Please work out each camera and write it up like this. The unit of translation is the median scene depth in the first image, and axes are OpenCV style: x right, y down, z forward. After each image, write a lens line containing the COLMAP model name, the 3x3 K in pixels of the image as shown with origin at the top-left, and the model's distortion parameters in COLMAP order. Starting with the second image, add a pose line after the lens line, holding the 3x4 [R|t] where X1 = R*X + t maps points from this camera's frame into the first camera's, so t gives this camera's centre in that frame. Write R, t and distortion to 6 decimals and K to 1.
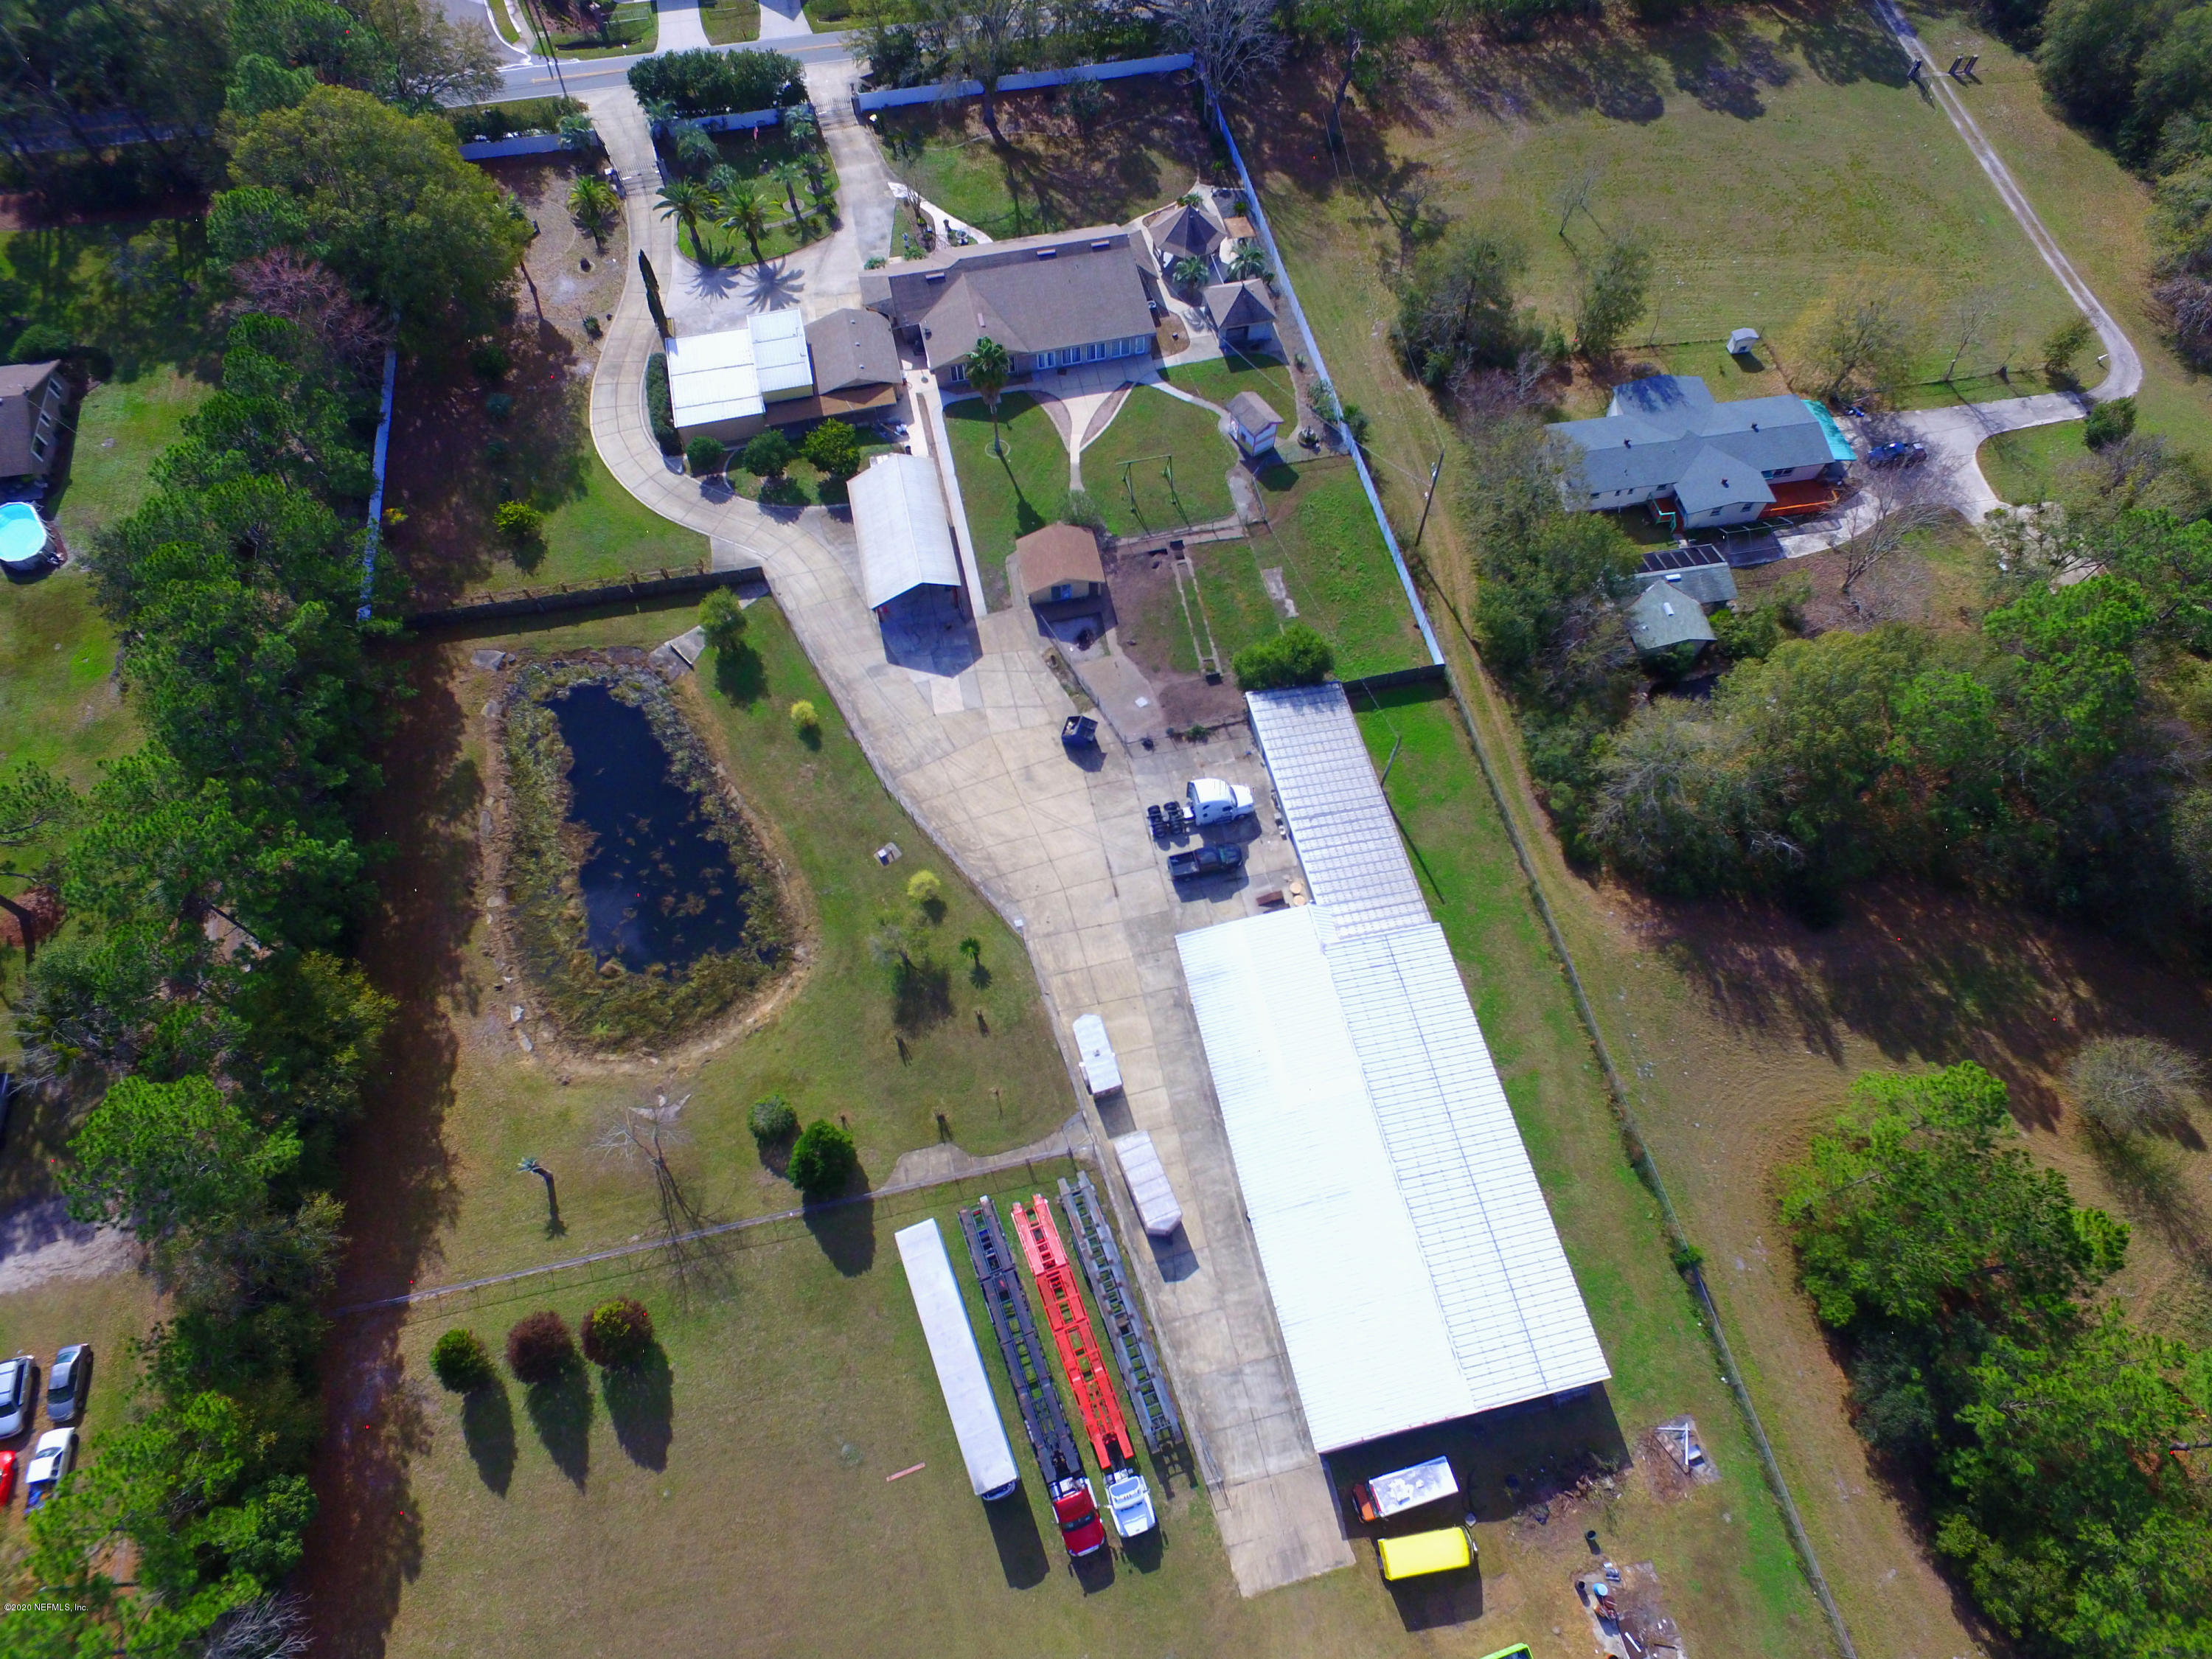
lens RADIAL K [[1281.8, 0, 1121.5], [0, 1281.8, 826.8], [0, 0, 1]] dist [-0.016834, 0.015956]
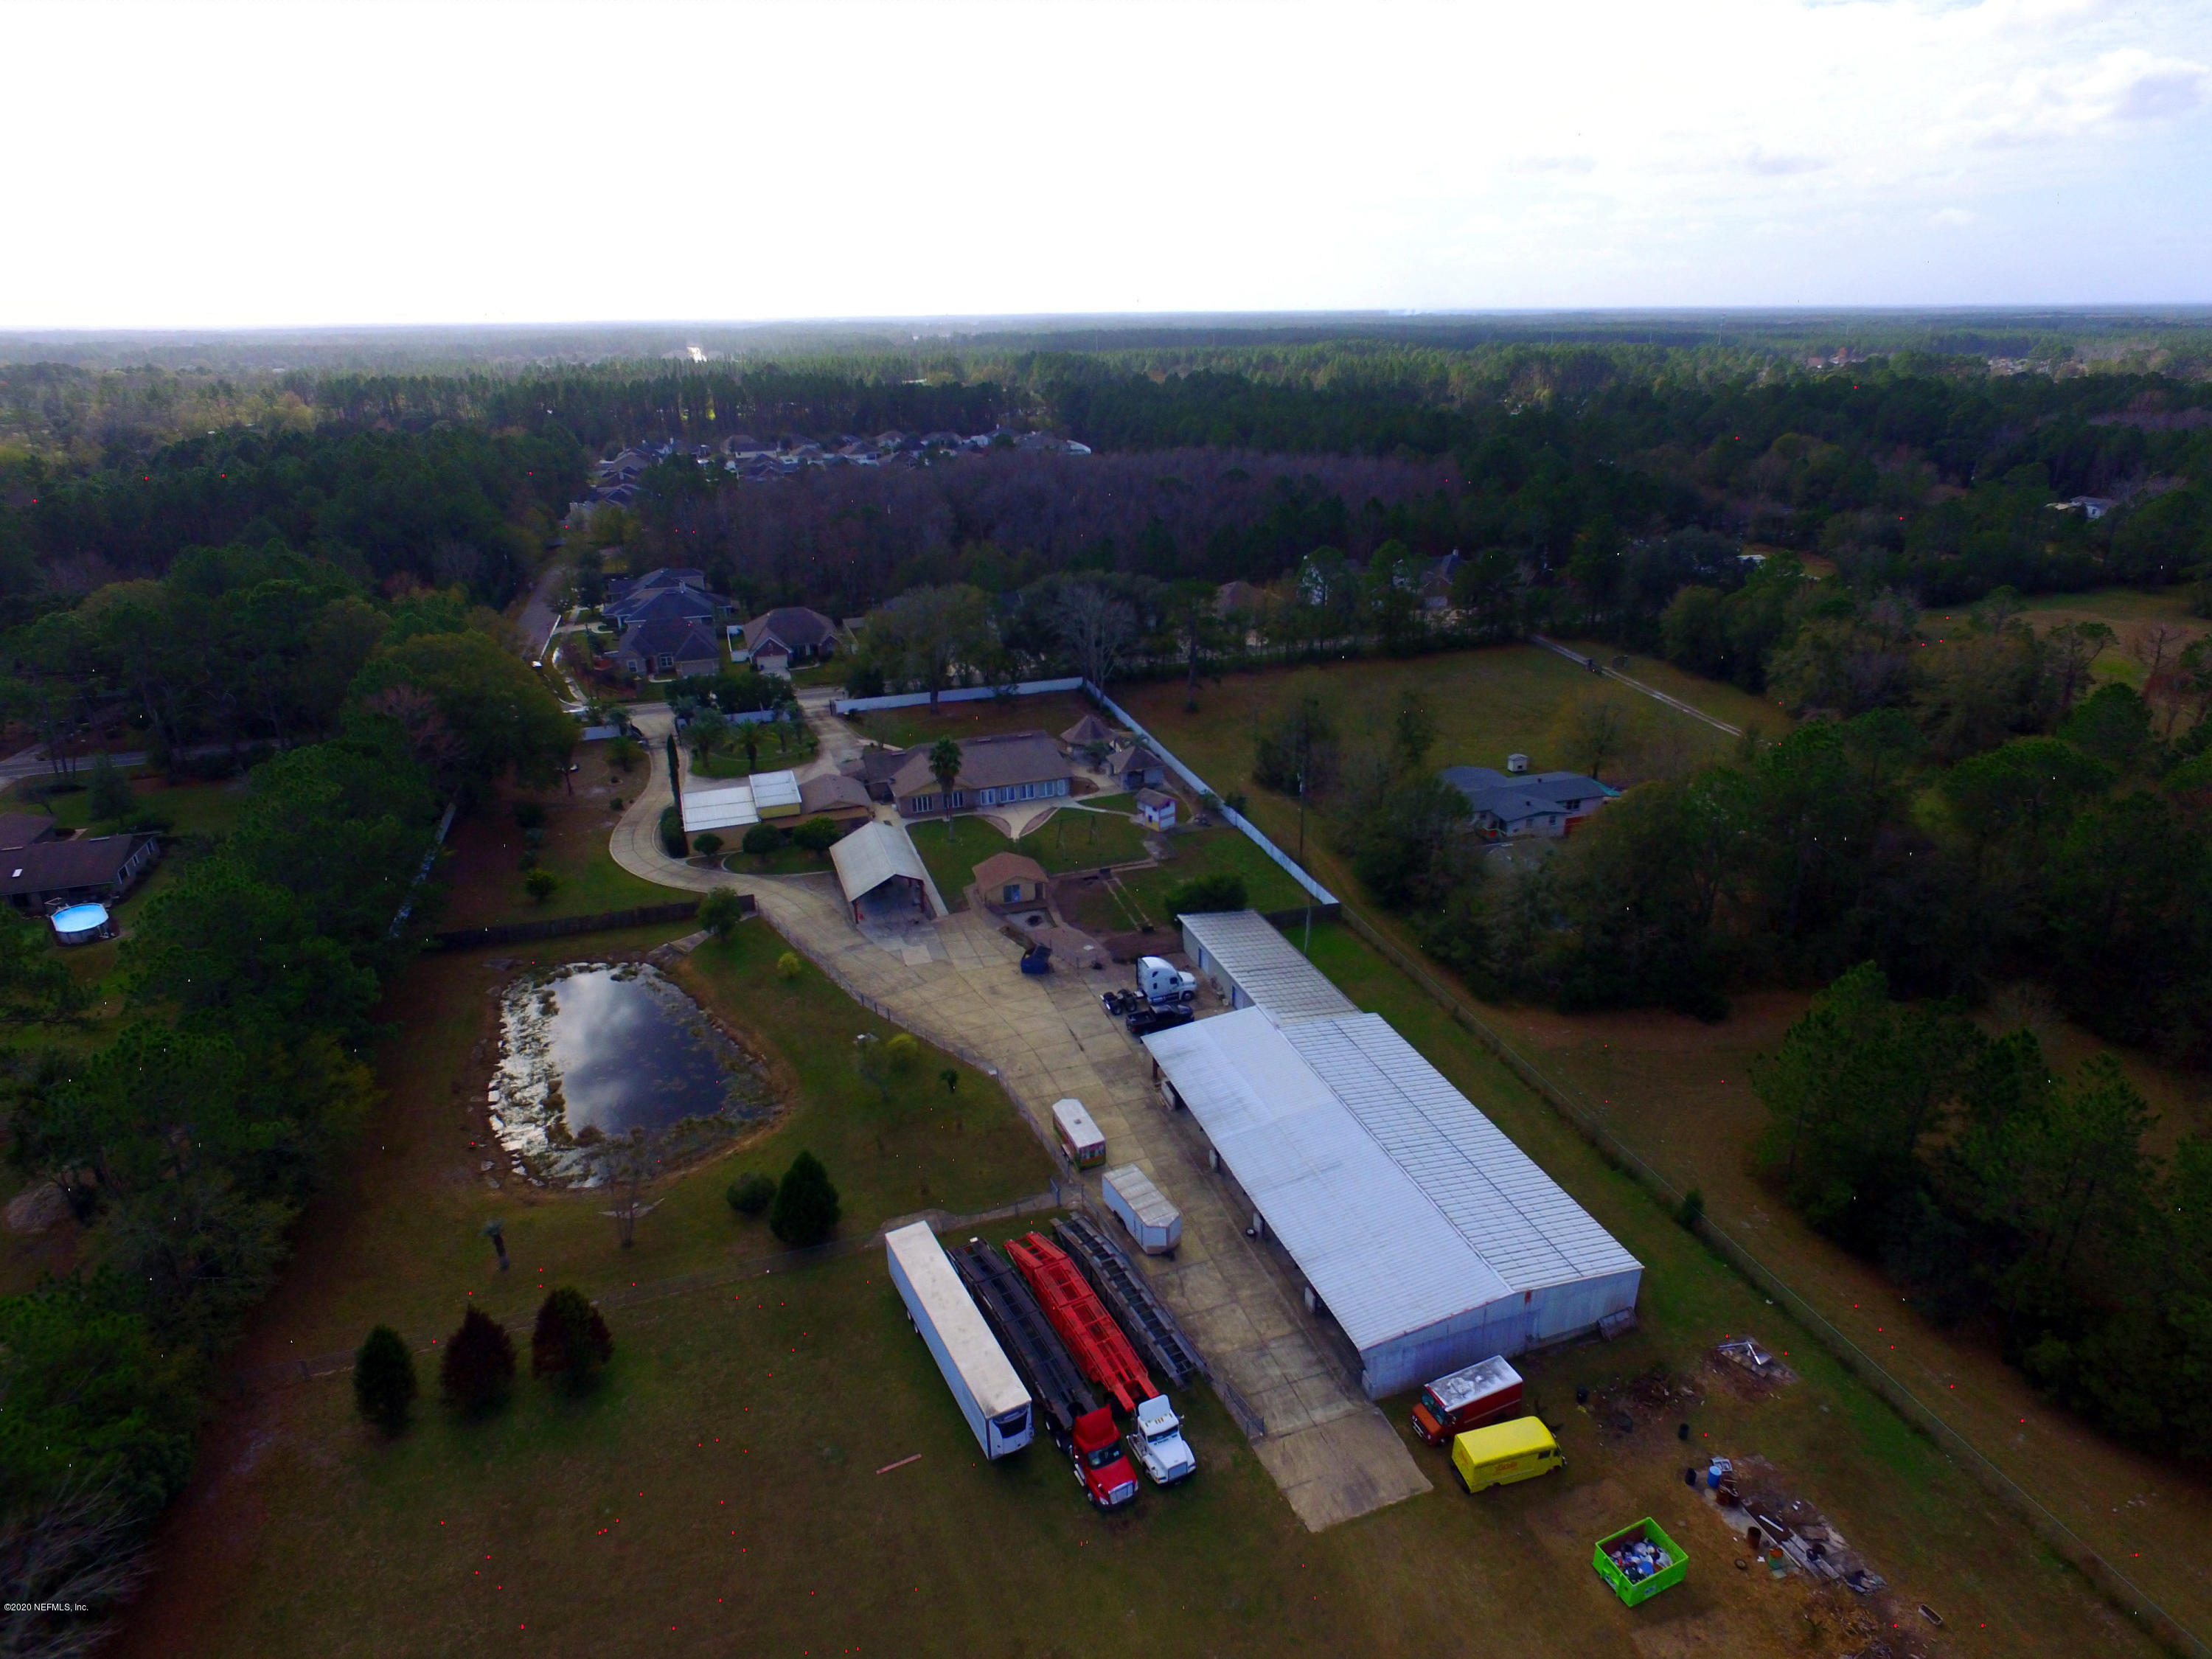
lens RADIAL K [[1281.8, 0, 1121.5], [0, 1281.8, 826.8], [0, 0, 1]] dist [-0.016834, 0.015956]
pose [[0.993807, -0.057746, 0.094941, -0.054983], [0.104807, 0.771038, -0.628105, 0.518418], [-0.036933, 0.634165, 0.772315, 0.044699]]
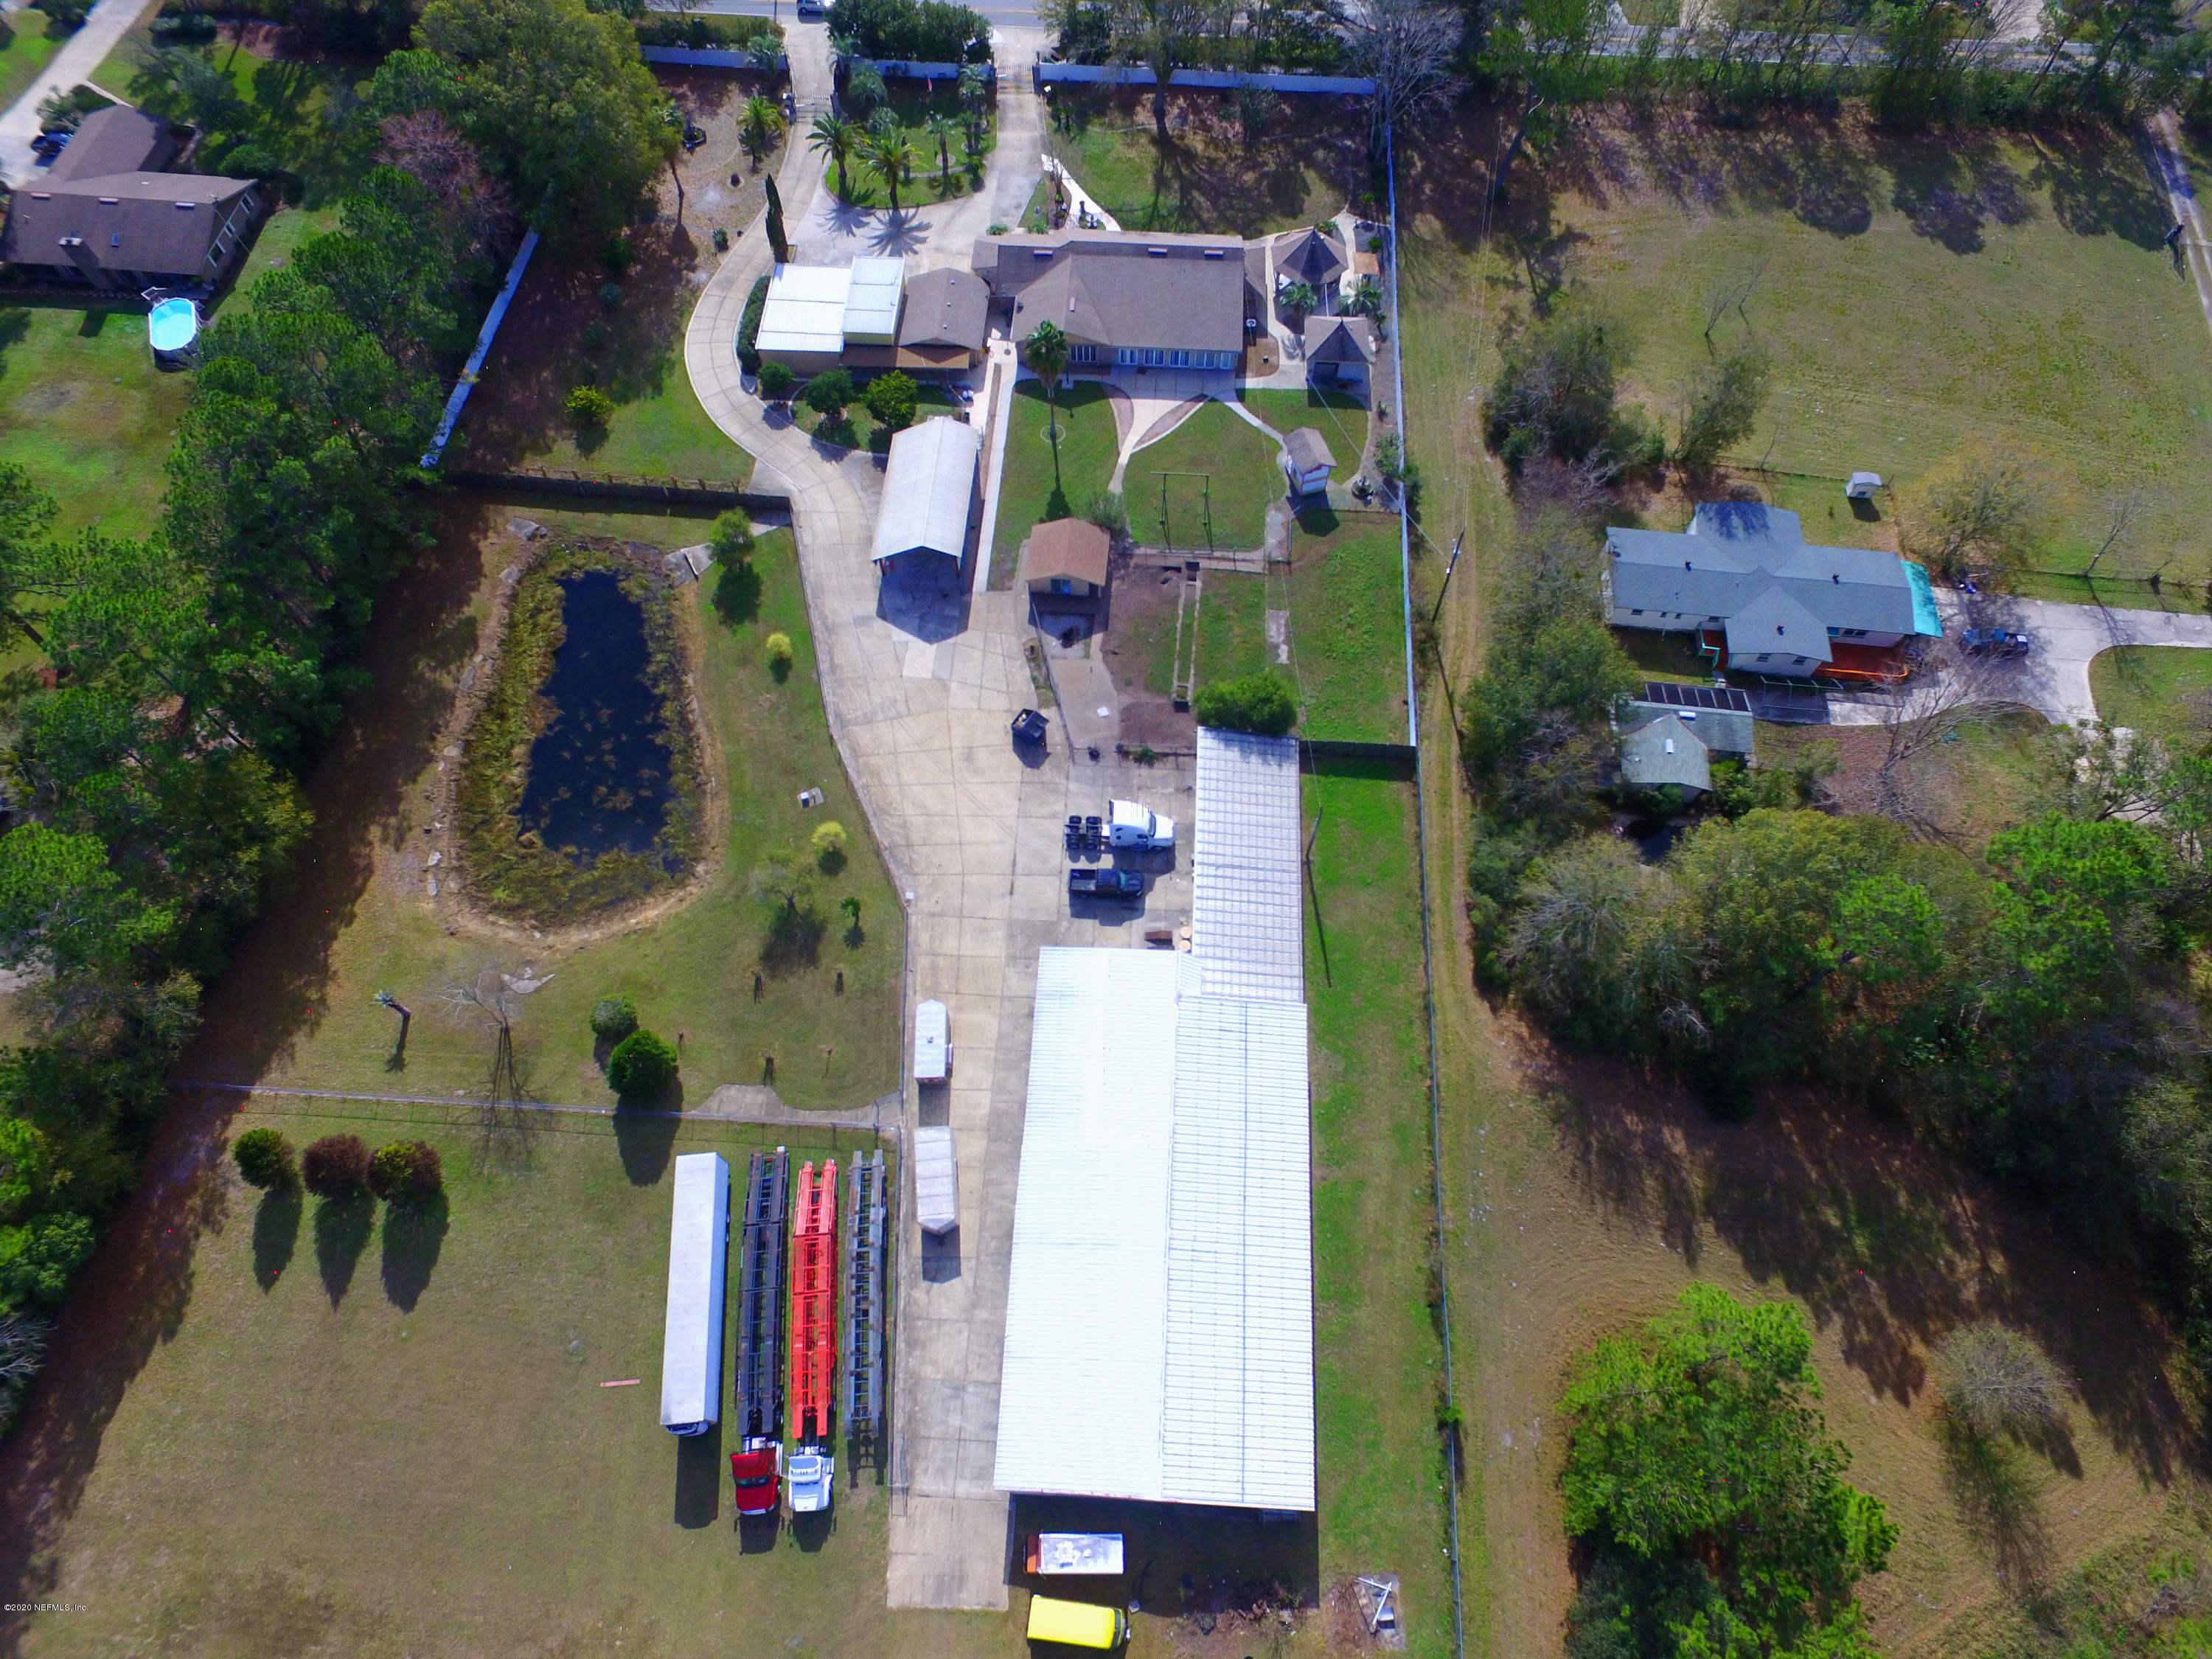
lens RADIAL K [[1281.8, 0, 1121.5], [0, 1281.8, 826.8], [0, 0, 1]] dist [-0.016834, 0.015956]
pose [[0.960857, 0.244902, -0.129524, 0.171502], [-0.244400, 0.969468, 0.020003, -0.033115], [0.130468, 0.012435, 0.991375, 0.021989]]
